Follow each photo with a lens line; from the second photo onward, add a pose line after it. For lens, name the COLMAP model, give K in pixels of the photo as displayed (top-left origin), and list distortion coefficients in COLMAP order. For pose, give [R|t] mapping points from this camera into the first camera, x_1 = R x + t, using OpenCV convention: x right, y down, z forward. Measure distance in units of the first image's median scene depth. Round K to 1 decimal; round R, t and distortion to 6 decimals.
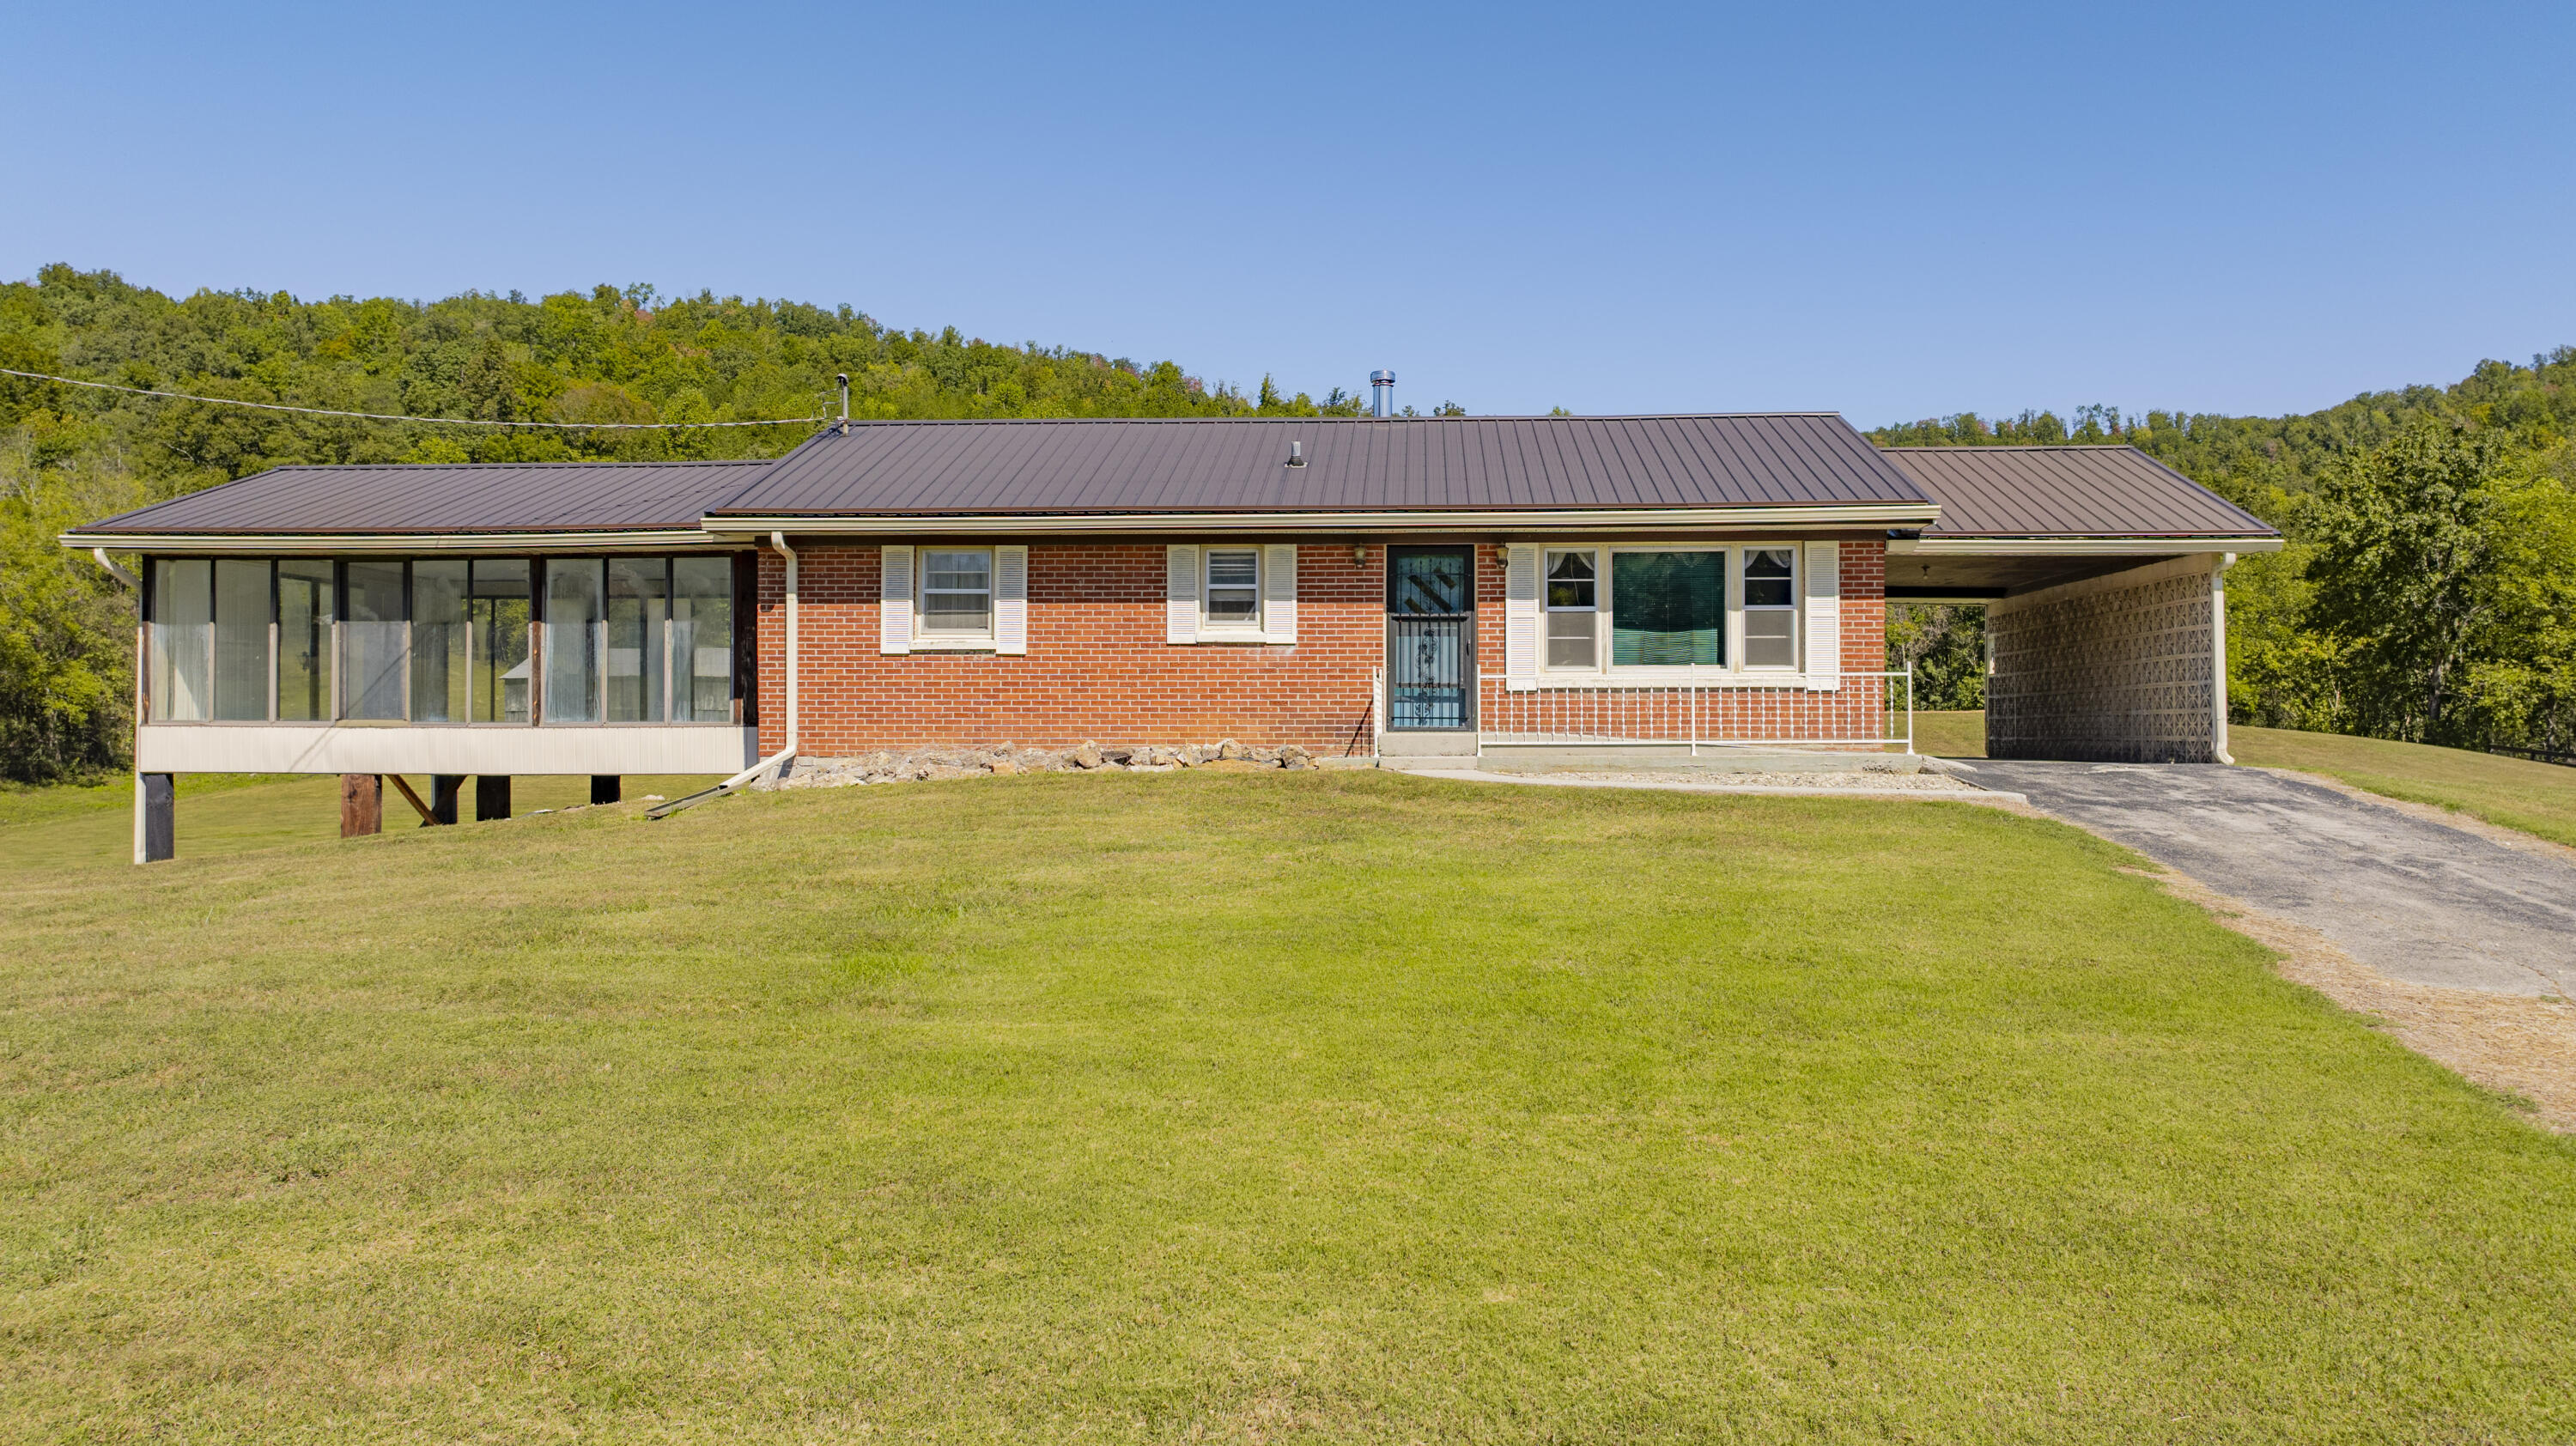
lens RADIAL K [[1807.5, 0, 1307.2], [0, 1807.5, 720.3], [0, 0, 1]] dist [-0.033540, 0.031614]
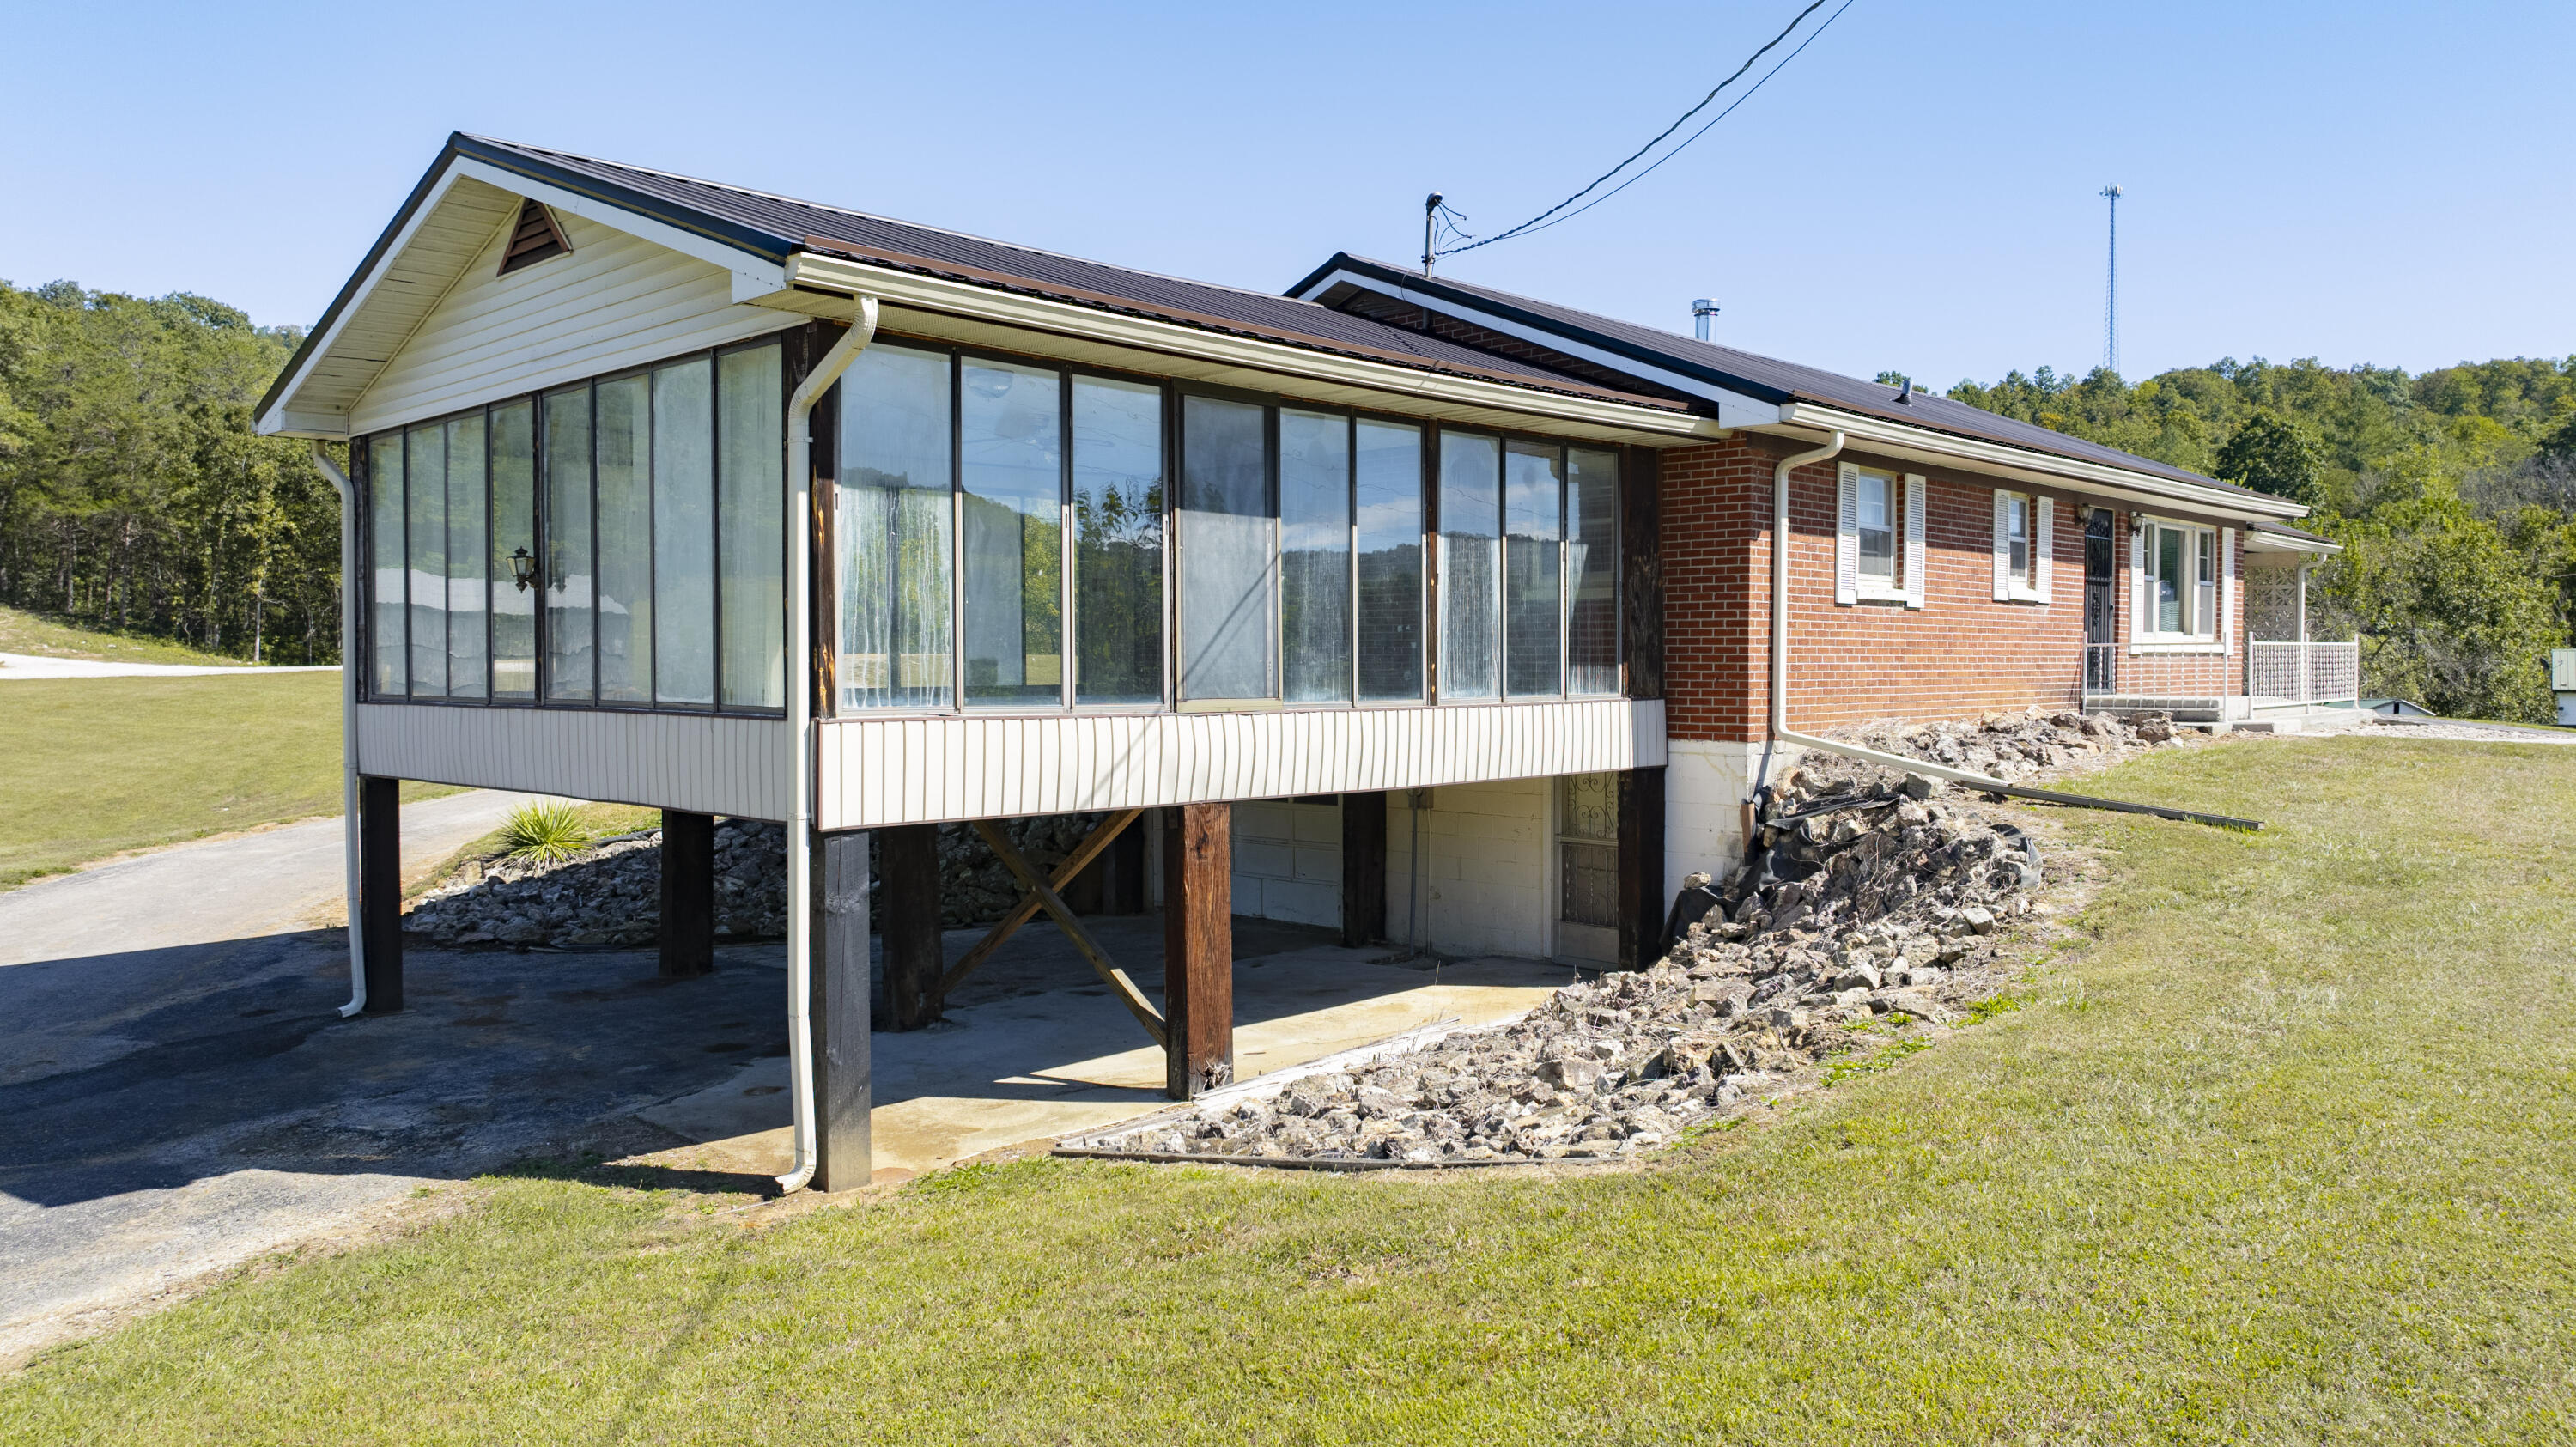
lens RADIAL K [[1807.6, 0, 1294.7], [0, 1807.6, 718.3], [0, 0, 1]] dist [-0.033540, 0.031614]
pose [[0.647851, -0.026681, 0.761300, -0.965644], [-0.001288, 0.999347, 0.036120, -0.016885], [-0.761766, -0.024381, 0.647393, 0.693976]]
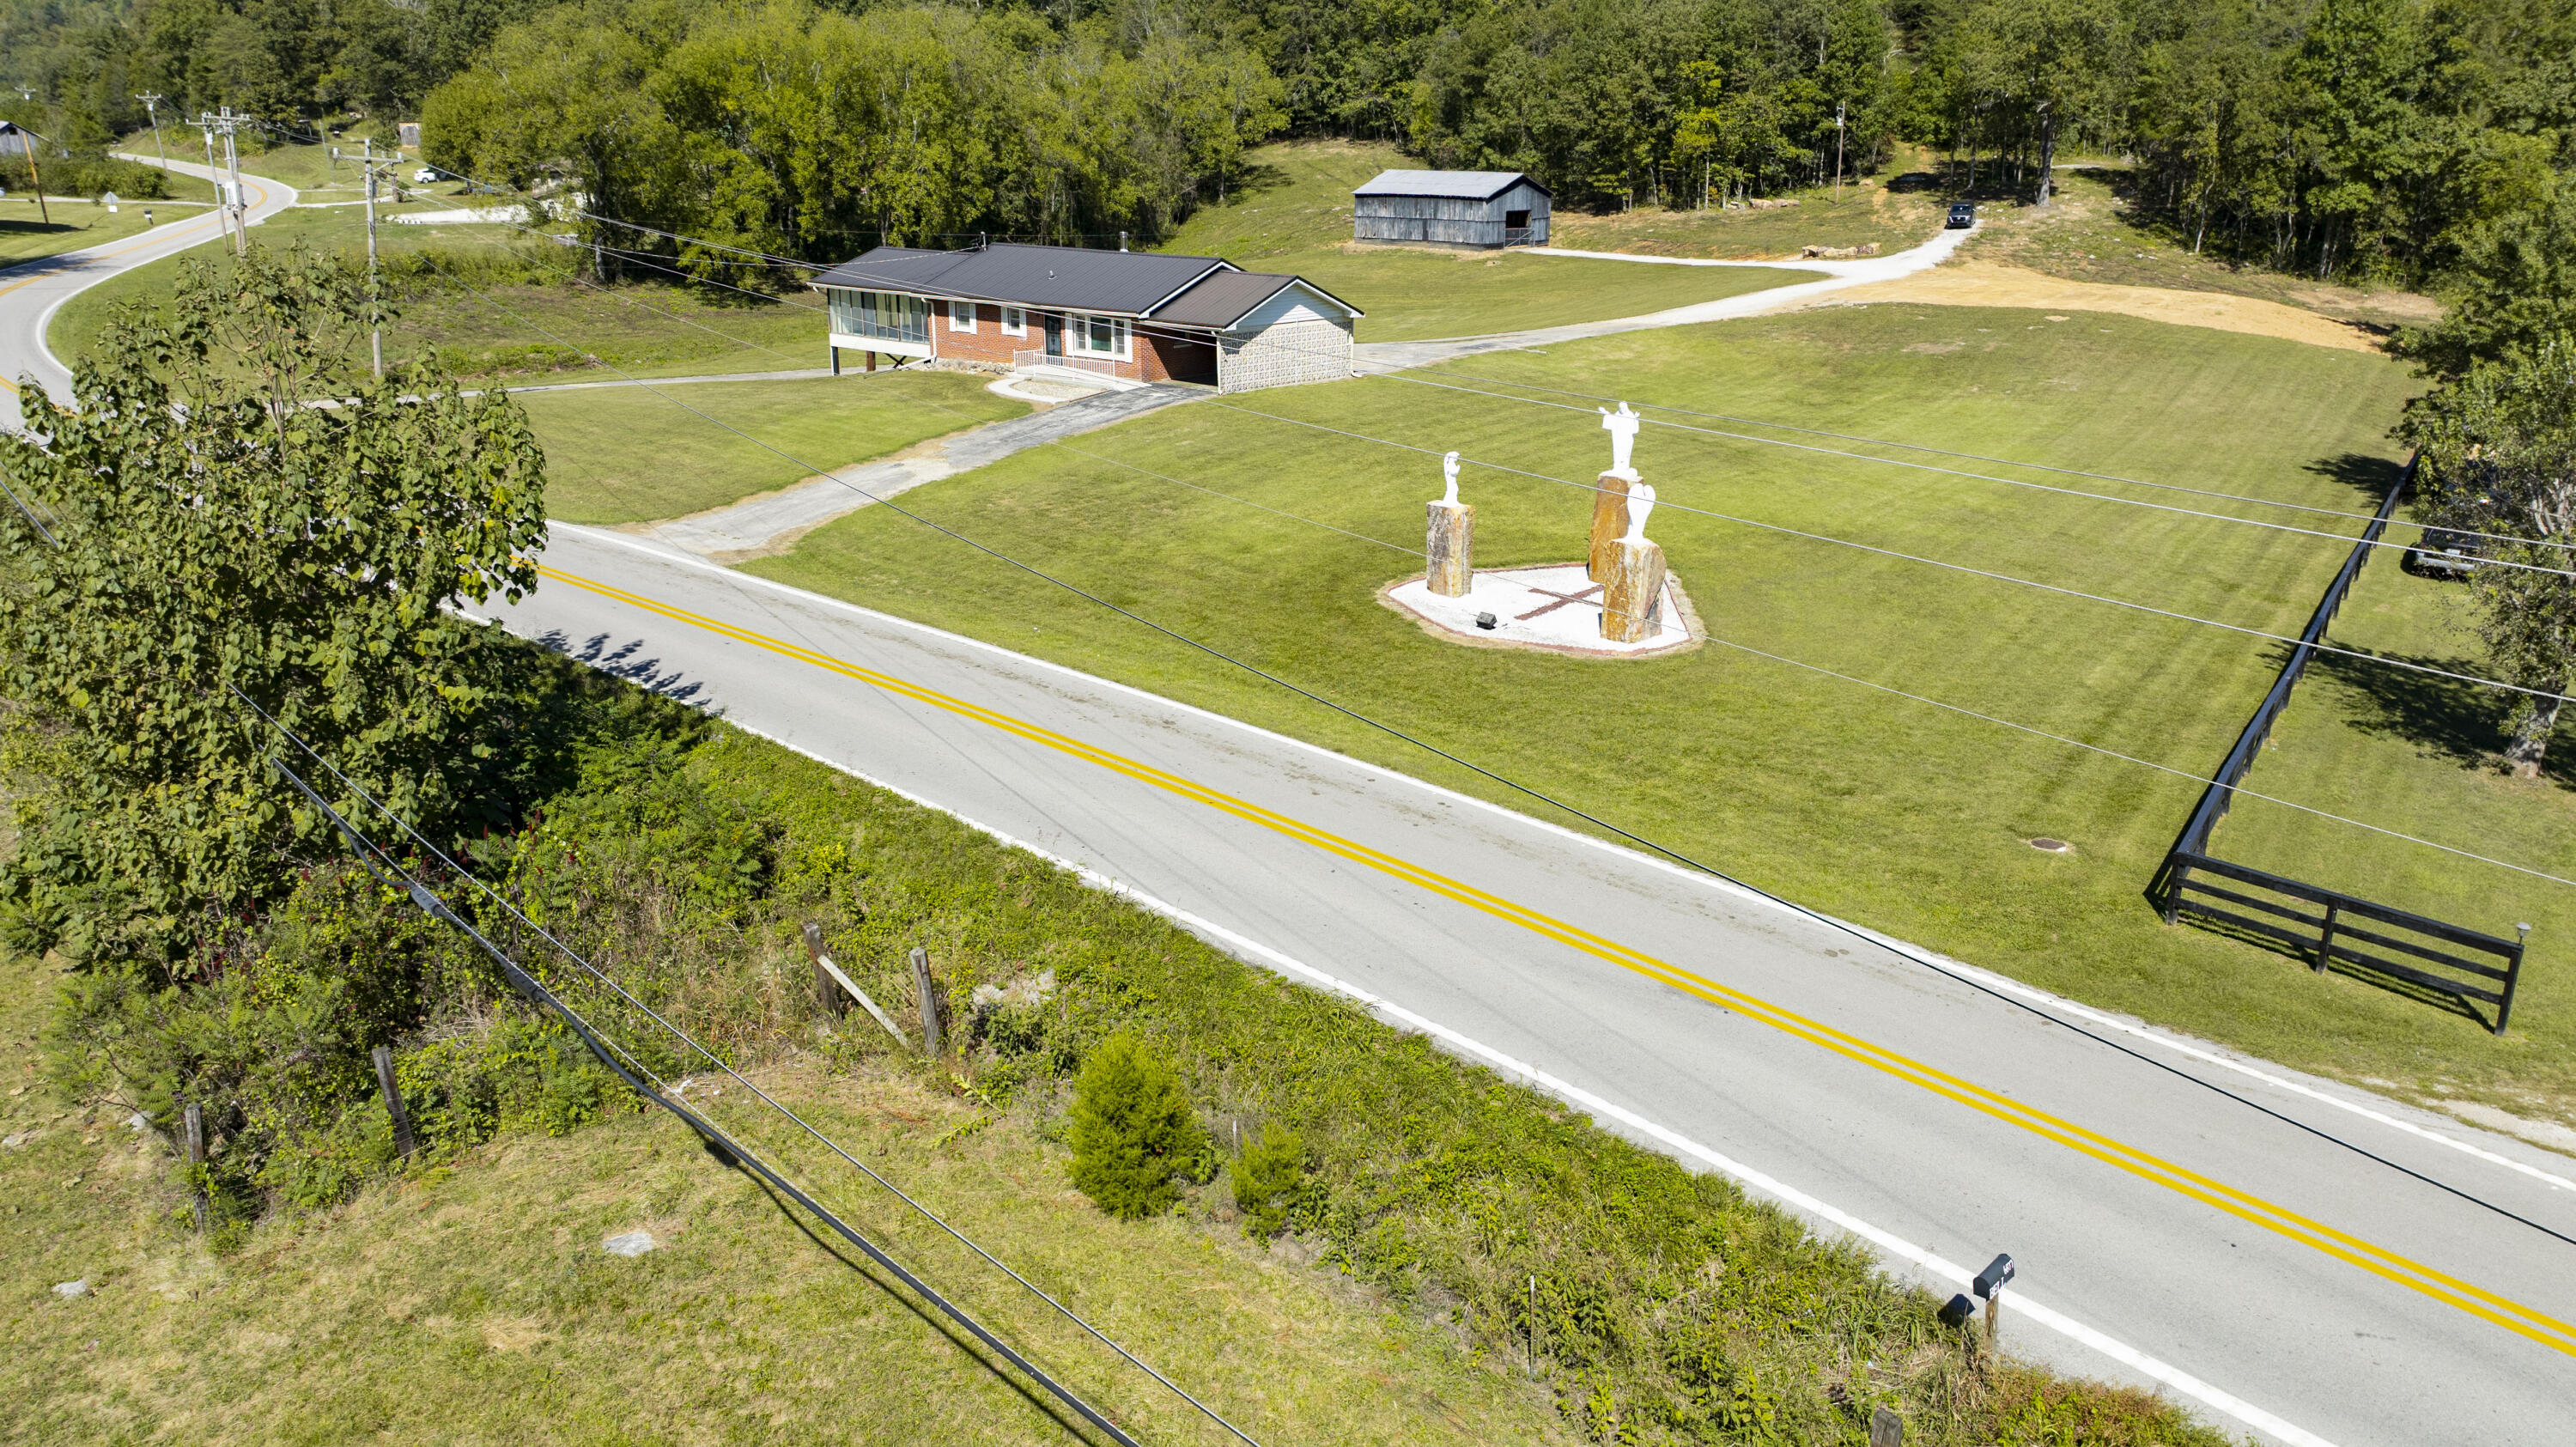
lens RADIAL K [[1807.6, 0, 1291.5], [0, 1807.6, 730.0], [0, 0, 1]] dist [-0.033540, 0.031614]
pose [[0.800594, 0.193741, -0.567021, 2.600700], [-0.004717, 0.948295, 0.317355, -0.442539], [0.599188, -0.251398, 0.760113, -1.606516]]
